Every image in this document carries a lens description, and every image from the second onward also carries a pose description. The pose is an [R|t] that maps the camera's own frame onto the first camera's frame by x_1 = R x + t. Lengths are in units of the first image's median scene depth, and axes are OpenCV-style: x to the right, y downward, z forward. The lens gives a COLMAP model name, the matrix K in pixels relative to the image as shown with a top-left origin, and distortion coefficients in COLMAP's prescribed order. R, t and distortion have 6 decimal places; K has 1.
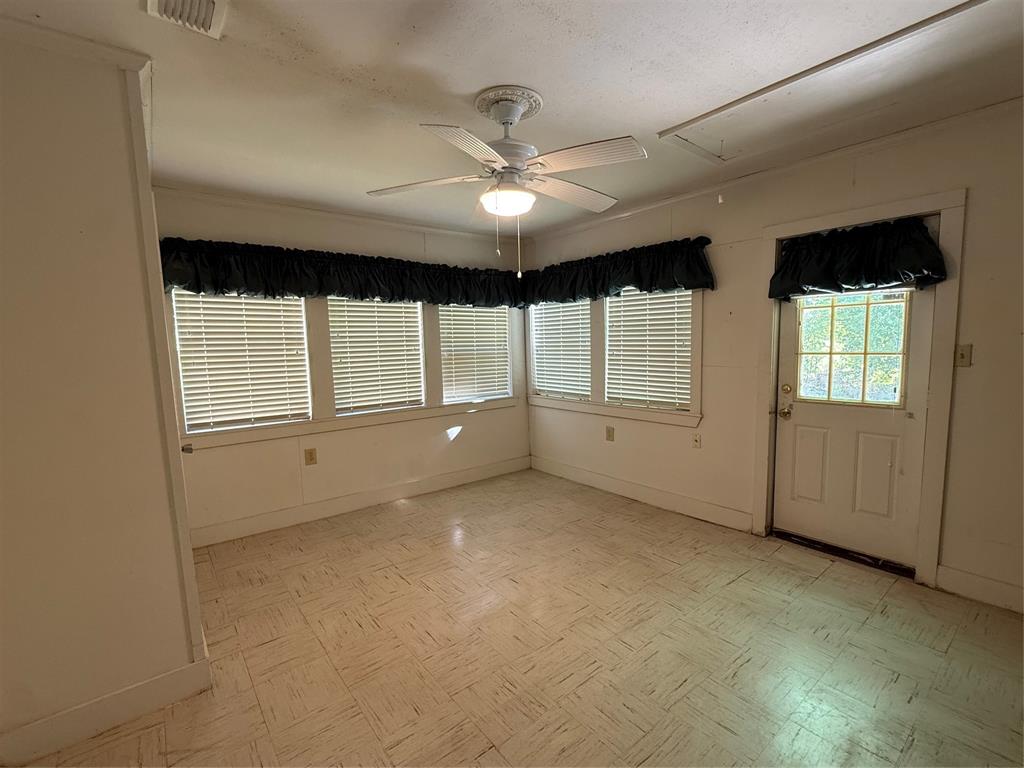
lens RADIAL K [[455.3, 0, 514.0], [0, 455.3, 389.1], [0, 0, 1]] dist [-0.001141, 0.000438]
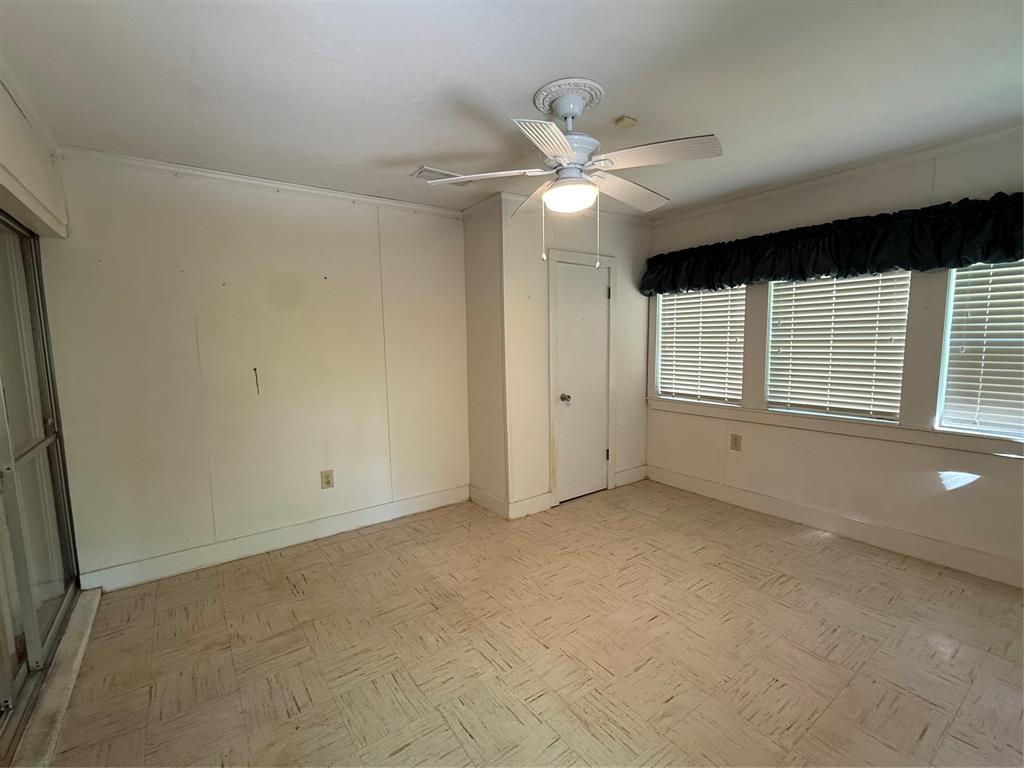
lens RADIAL K [[455.3, 0, 514.1], [0, 455.3, 384.9], [0, 0, 1]] dist [-0.001141, 0.000438]
pose [[-0.031440, 0.125313, -0.991619, 0.608044], [-0.084380, 0.988235, 0.127561, -0.072740], [0.995937, 0.087684, -0.020497, 0.550864]]
